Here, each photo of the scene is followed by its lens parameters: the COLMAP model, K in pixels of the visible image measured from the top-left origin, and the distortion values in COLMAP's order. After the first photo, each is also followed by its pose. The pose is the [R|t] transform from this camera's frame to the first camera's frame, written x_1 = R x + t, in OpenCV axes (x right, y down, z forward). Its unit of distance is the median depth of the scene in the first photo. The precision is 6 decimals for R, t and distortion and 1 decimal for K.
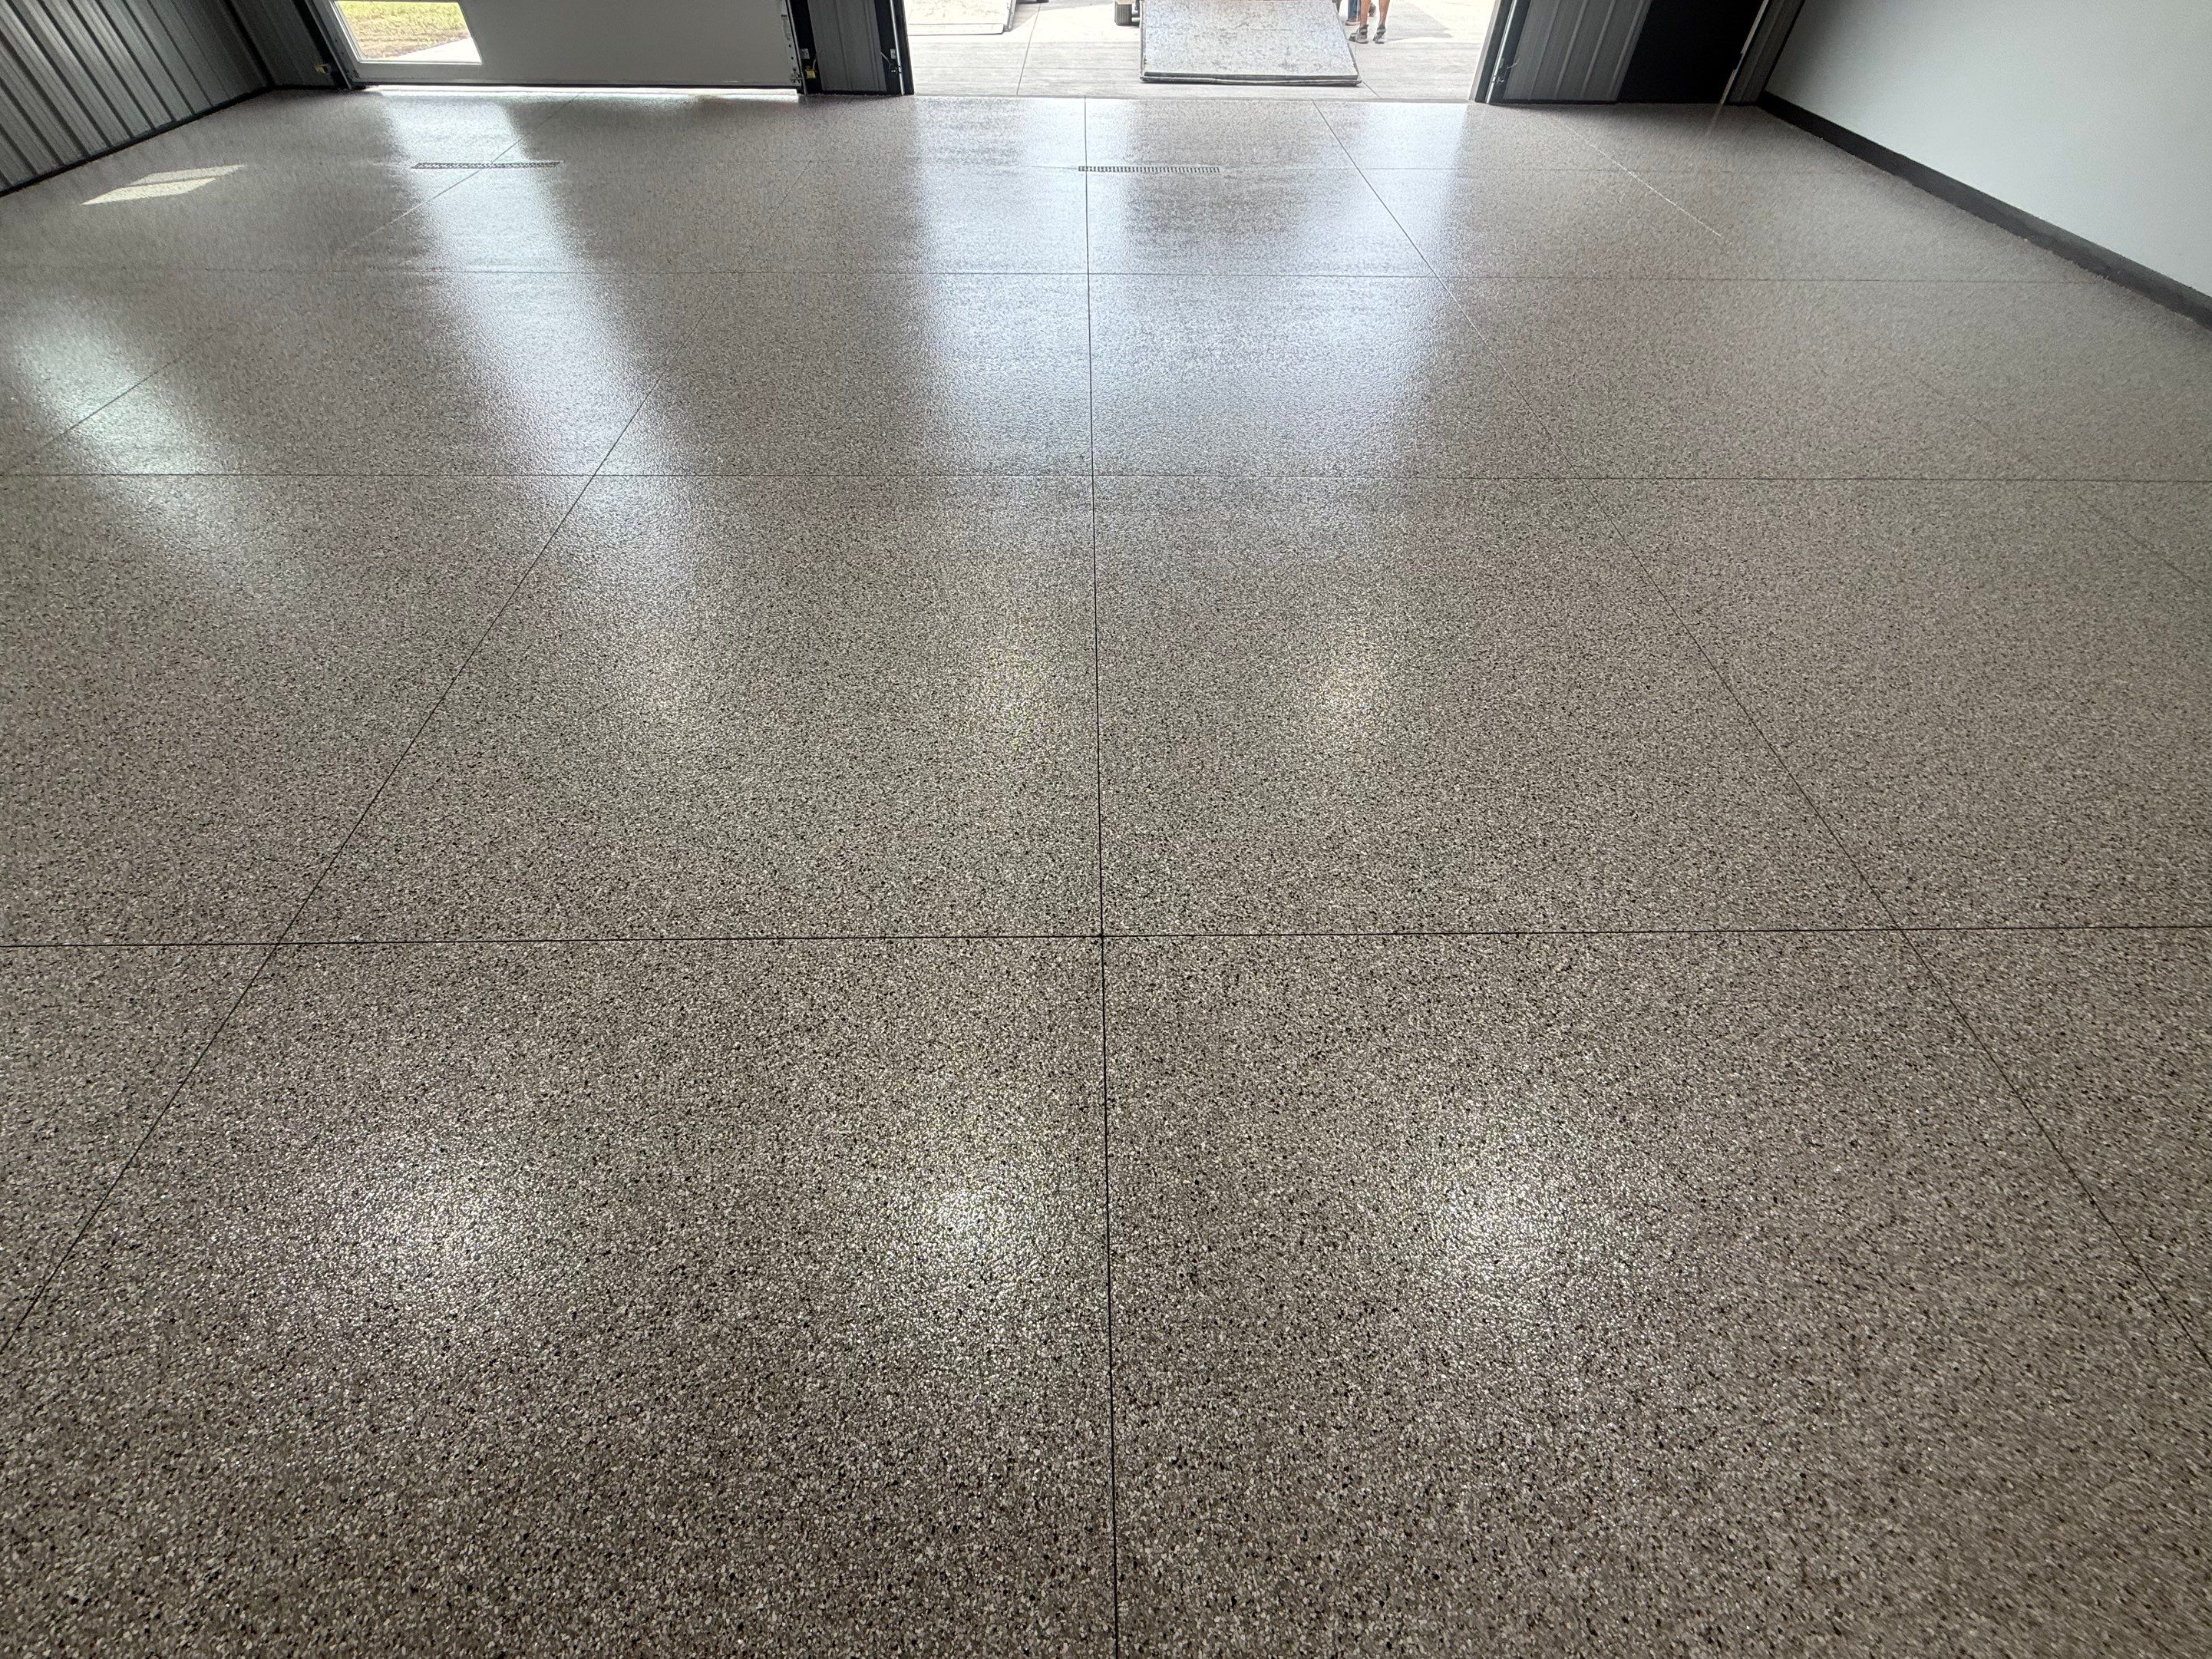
lens RADIAL K [[882.3, 0, 1106.9], [0, 882.3, 826.6], [0, 0, 1]] dist [0.000193, 0.000078]
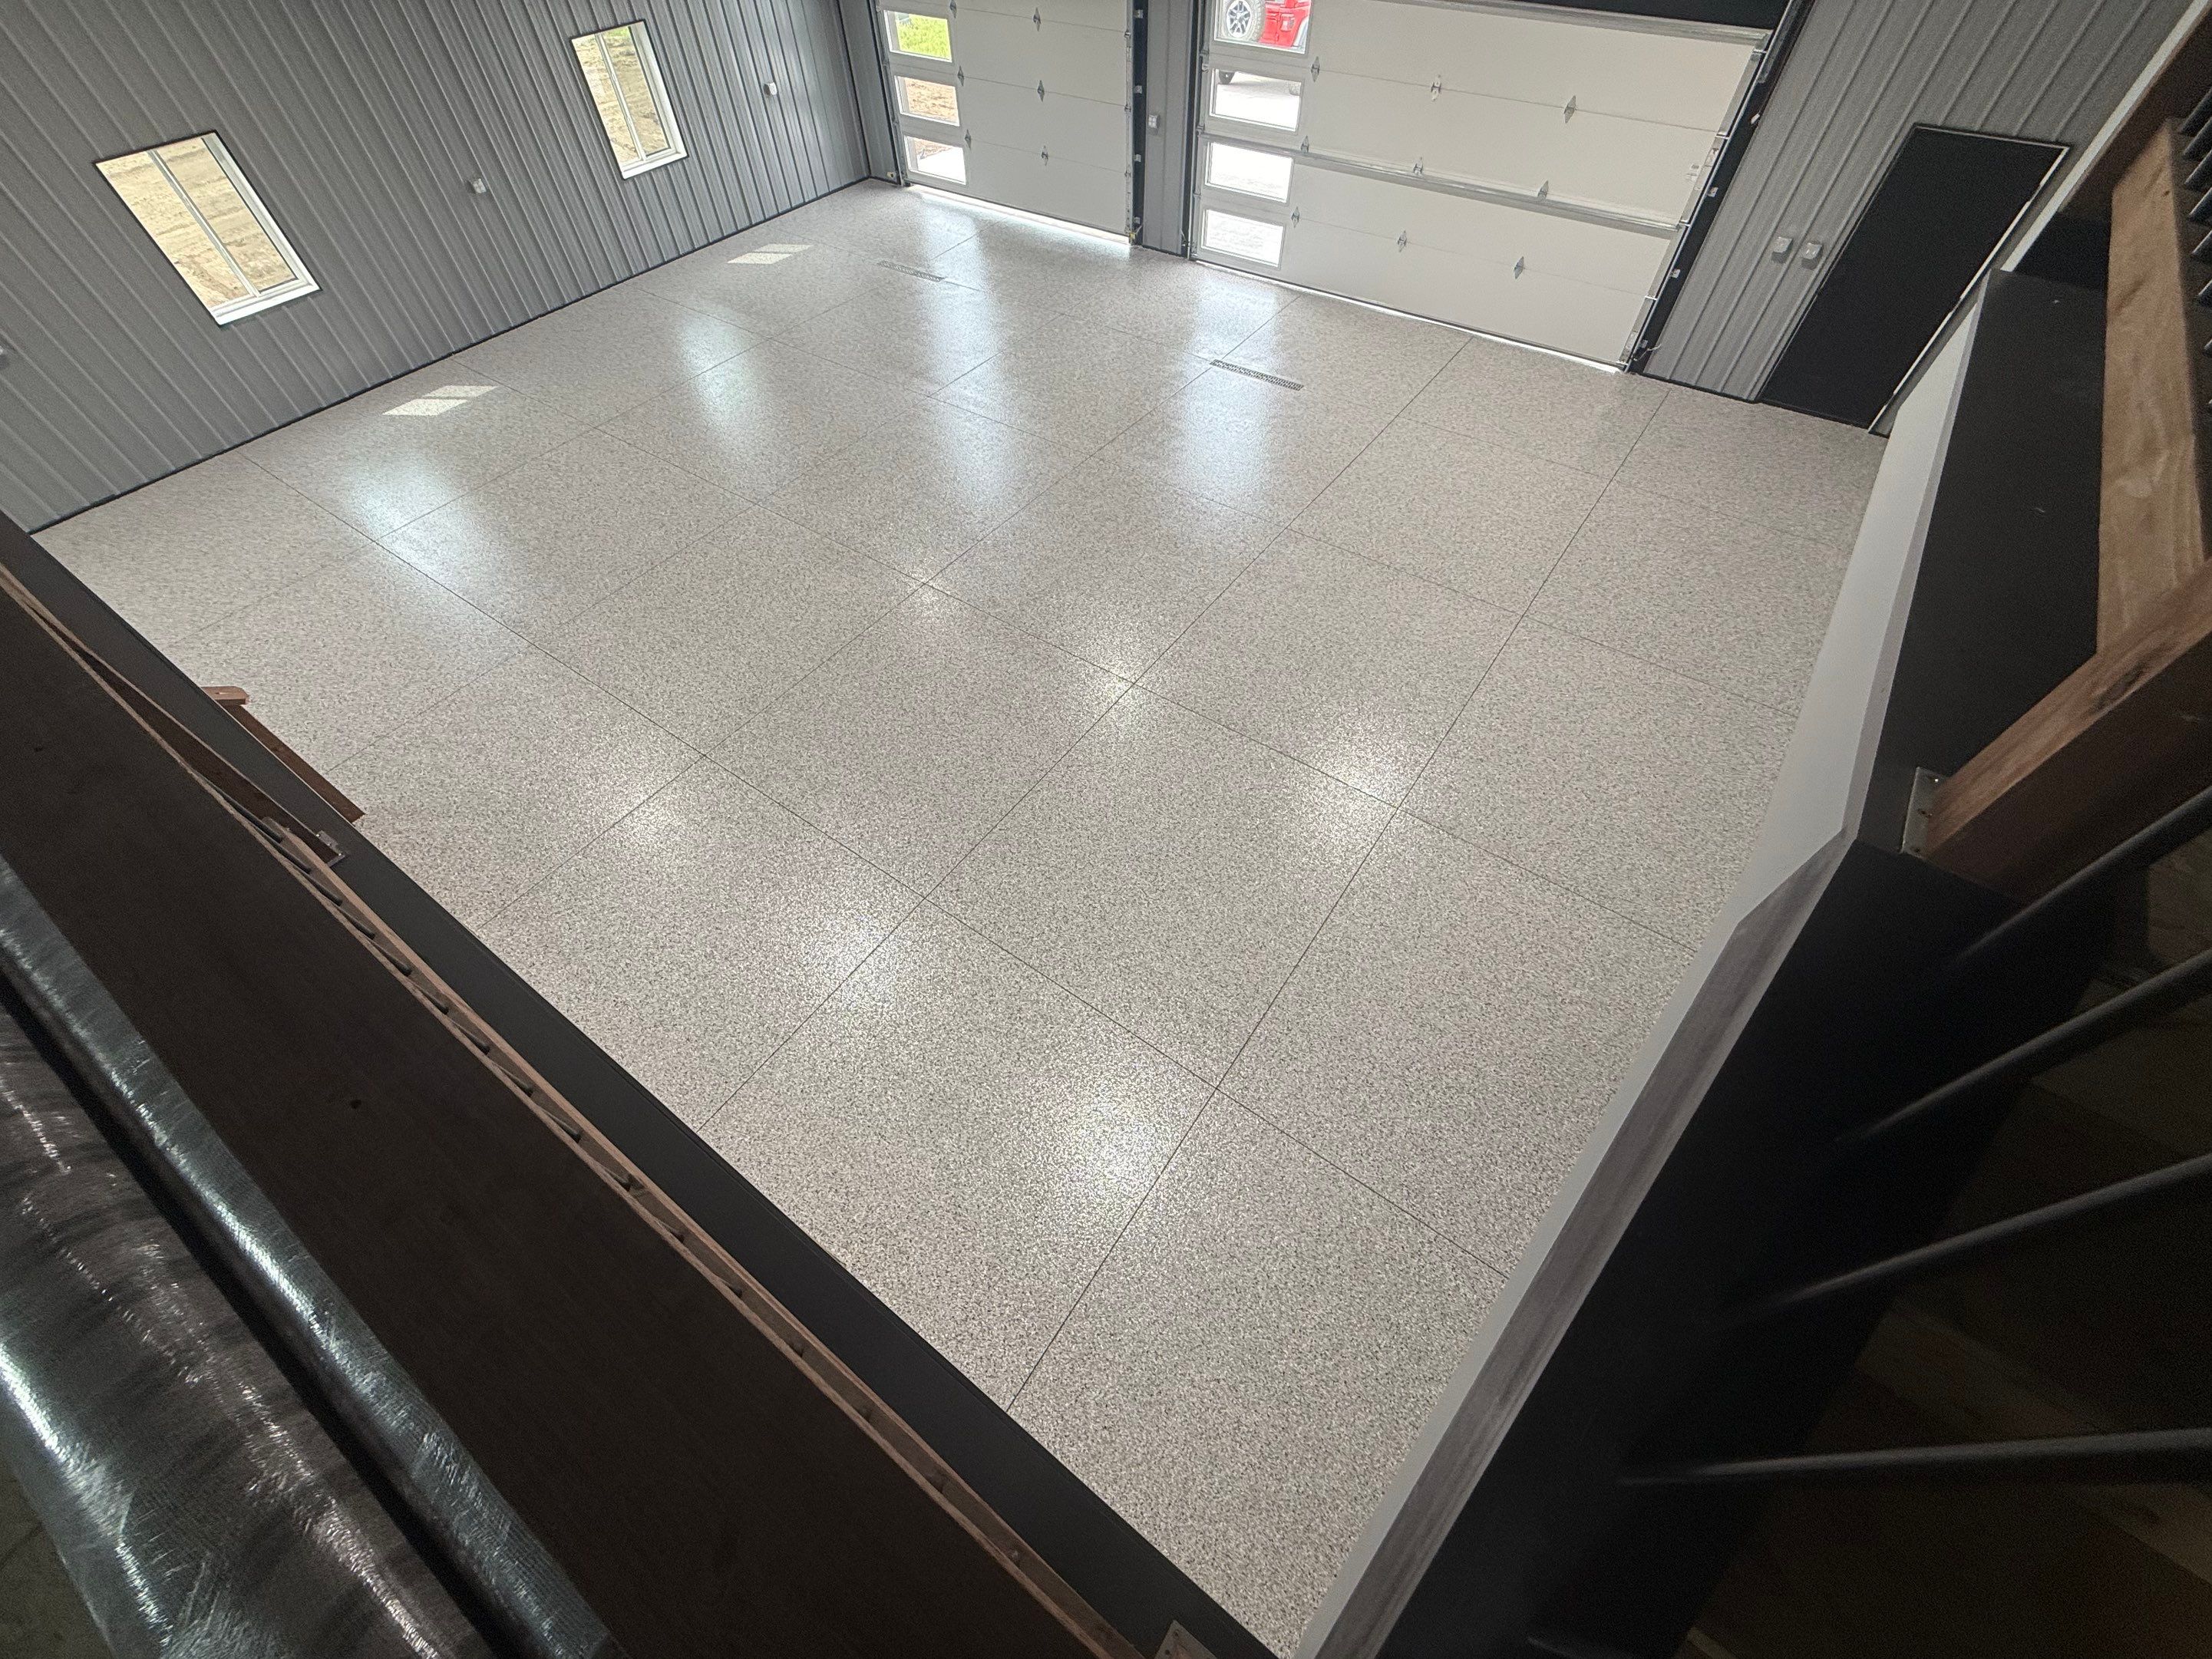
lens RADIAL K [[882.3, 0, 1103.3], [0, 882.3, 829.8], [0, 0, 1]] dist [0.000193, 0.000078]
pose [[0.804108, 0.456511, -0.380800, 1.904013], [-0.437334, 0.888140, 0.141233, -0.532316], [0.402678, 0.052971, 0.913808, -0.878576]]
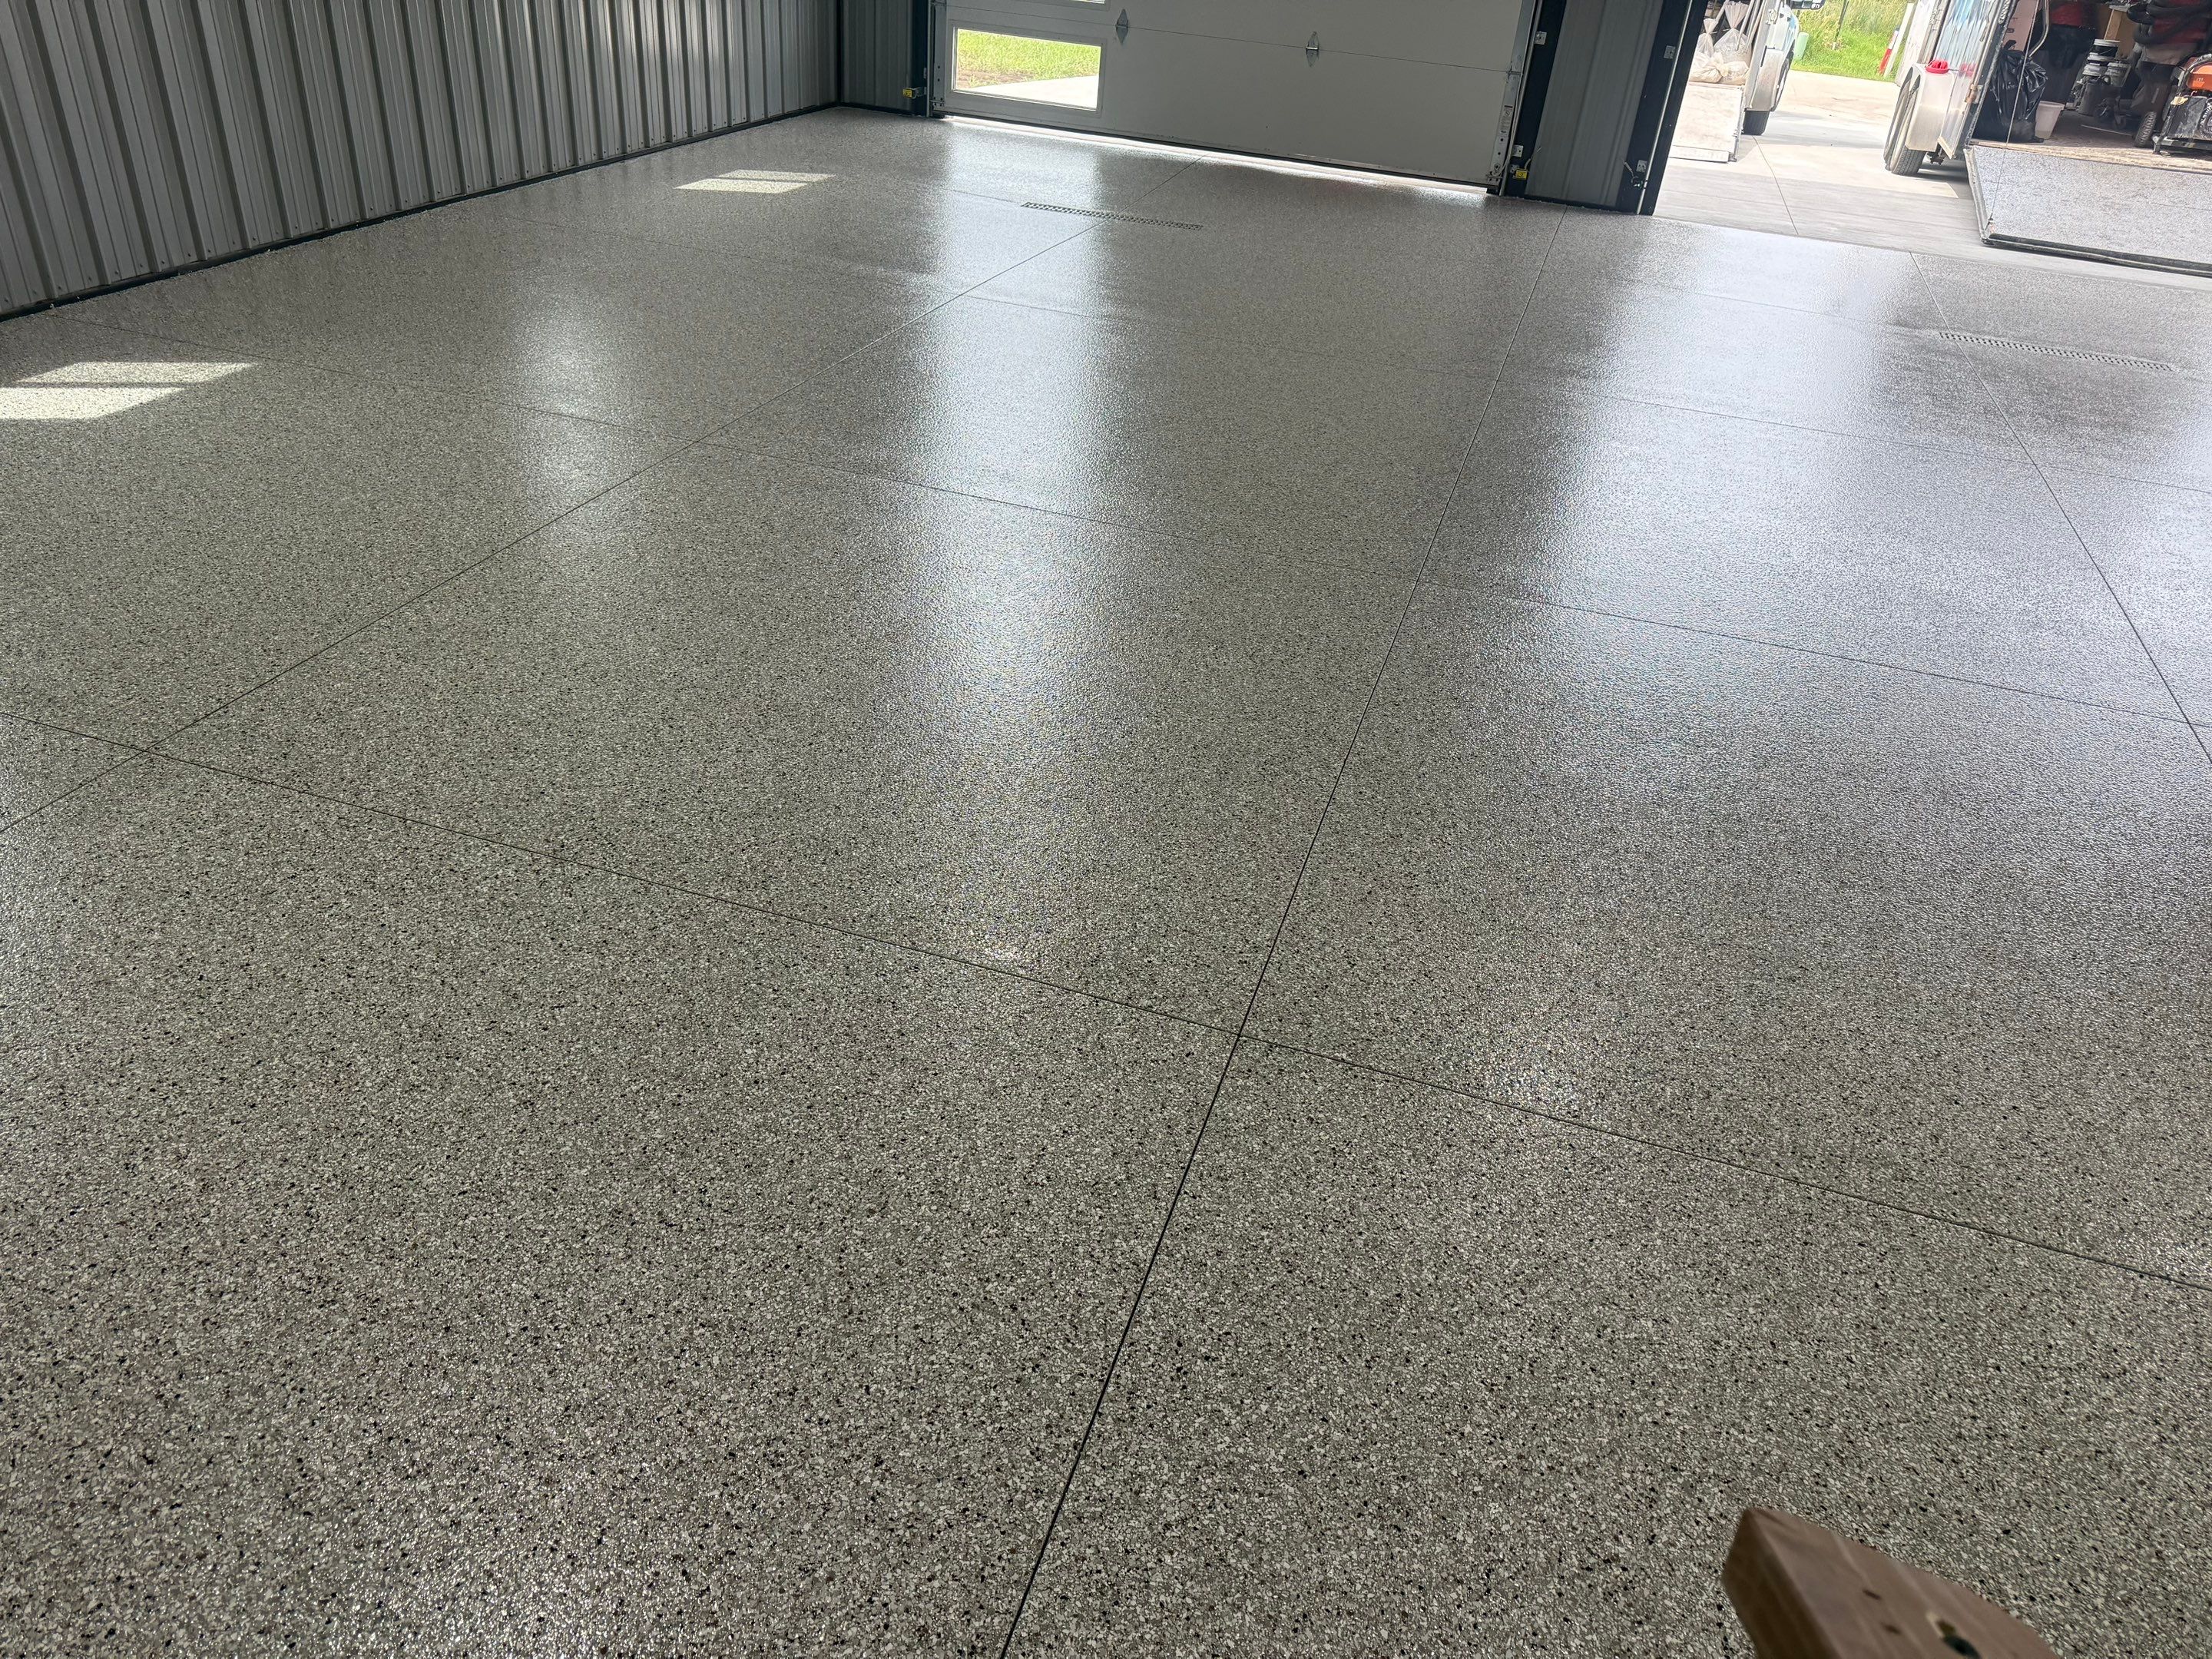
lens RADIAL K [[1571.4, 0, 1114.3], [0, 1571.4, 822.2], [0, 0, 1]] dist [0.046874, -0.051821]
pose [[0.944621, 0.223928, -0.239890, -0.674106], [-0.289679, 0.912477, -0.288916, 0.329458], [0.154197, 0.342407, 0.926812, -0.235144]]
